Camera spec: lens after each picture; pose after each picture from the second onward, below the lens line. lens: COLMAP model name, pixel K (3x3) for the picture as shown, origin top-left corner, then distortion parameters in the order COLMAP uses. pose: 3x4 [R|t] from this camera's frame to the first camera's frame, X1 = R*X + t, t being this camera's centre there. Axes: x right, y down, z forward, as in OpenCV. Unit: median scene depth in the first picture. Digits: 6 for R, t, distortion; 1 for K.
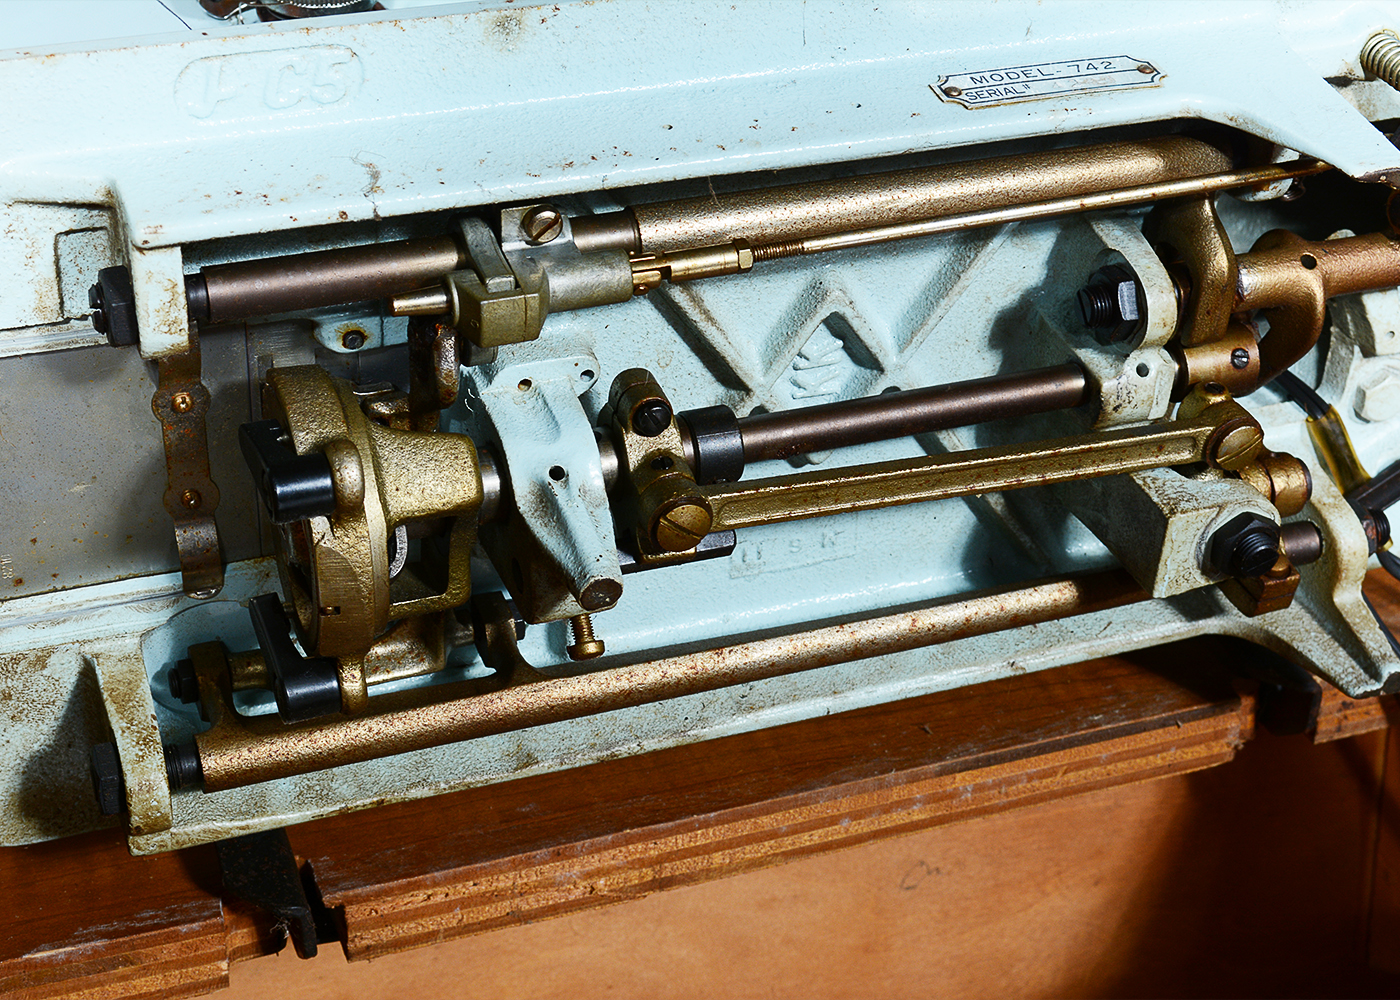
lens RADIAL K [[2398.3, 0, 740.1], [0, 2398.3, 536.7], [0, 0, 1]] dist [0.010388, 0.000000]
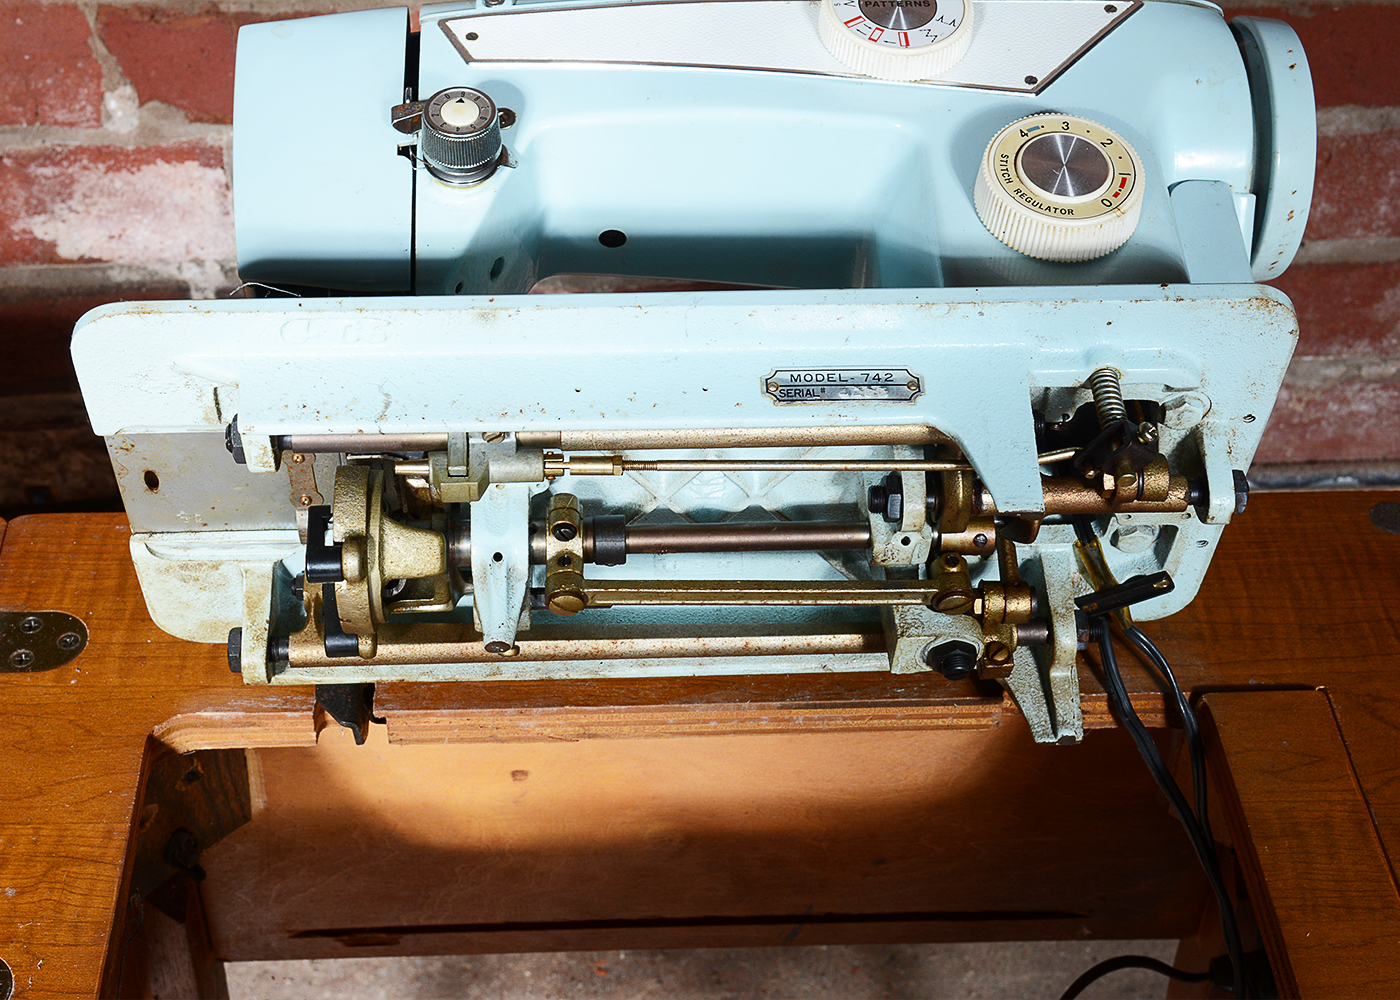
lens RADIAL K [[2168.5, 0, 704.5], [0, 2168.5, 573.3], [0, 0, 1]] dist [-0.023900, 0.000000]
pose [[0.951780, 0.242799, -0.187517, 0.301043], [-0.173413, 0.930023, 0.324013, -0.462034], [0.253065, -0.275871, 0.927283, -0.307594]]
